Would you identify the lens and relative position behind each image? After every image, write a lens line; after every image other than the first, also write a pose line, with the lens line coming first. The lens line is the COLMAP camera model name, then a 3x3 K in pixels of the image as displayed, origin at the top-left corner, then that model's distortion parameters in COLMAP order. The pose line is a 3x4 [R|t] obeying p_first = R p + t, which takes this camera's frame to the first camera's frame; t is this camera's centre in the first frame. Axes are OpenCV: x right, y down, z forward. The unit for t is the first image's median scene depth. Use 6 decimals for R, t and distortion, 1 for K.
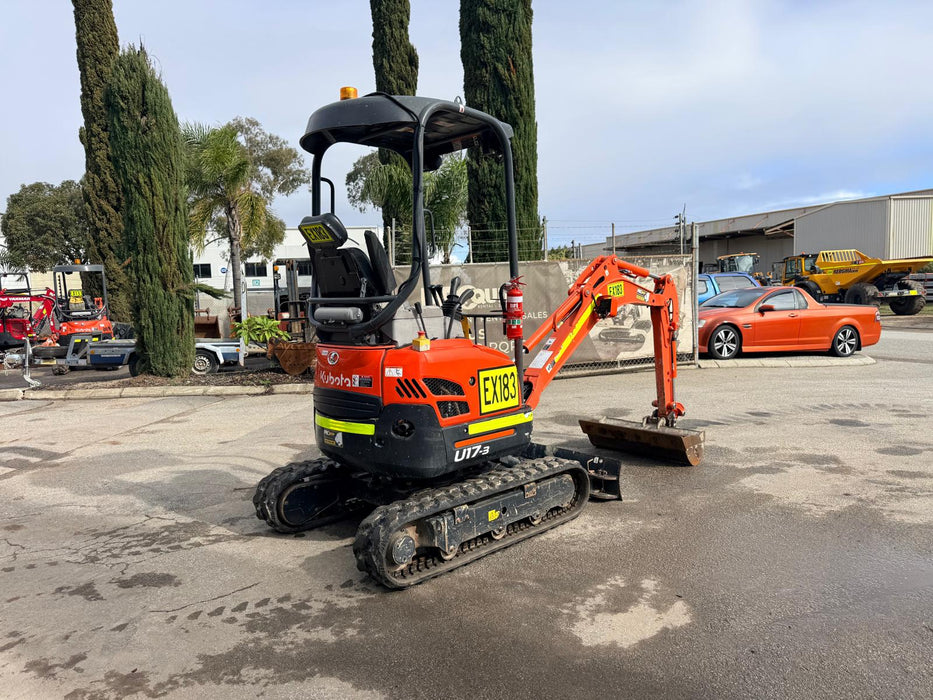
lens RADIAL K [[657.7, 0, 483.2], [0, 657.7, 362.1], [0, 0, 1]] dist [0.055310, -0.067428]
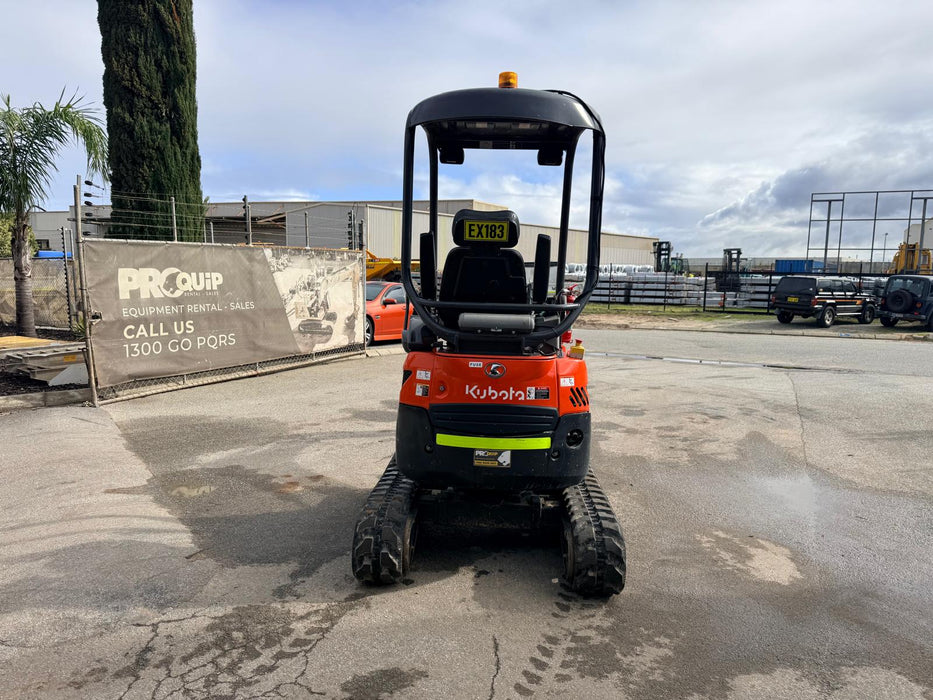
lens RADIAL K [[643.0, 0, 488.7], [0, 643.0, 349.7], [0, 0, 1]] dist [0.050741, -0.060249]
pose [[0.713843, -0.027309, 0.699773, -0.771251], [0.022601, 0.999617, 0.015954, -0.043779], [-0.699941, 0.004427, 0.714187, 0.339761]]
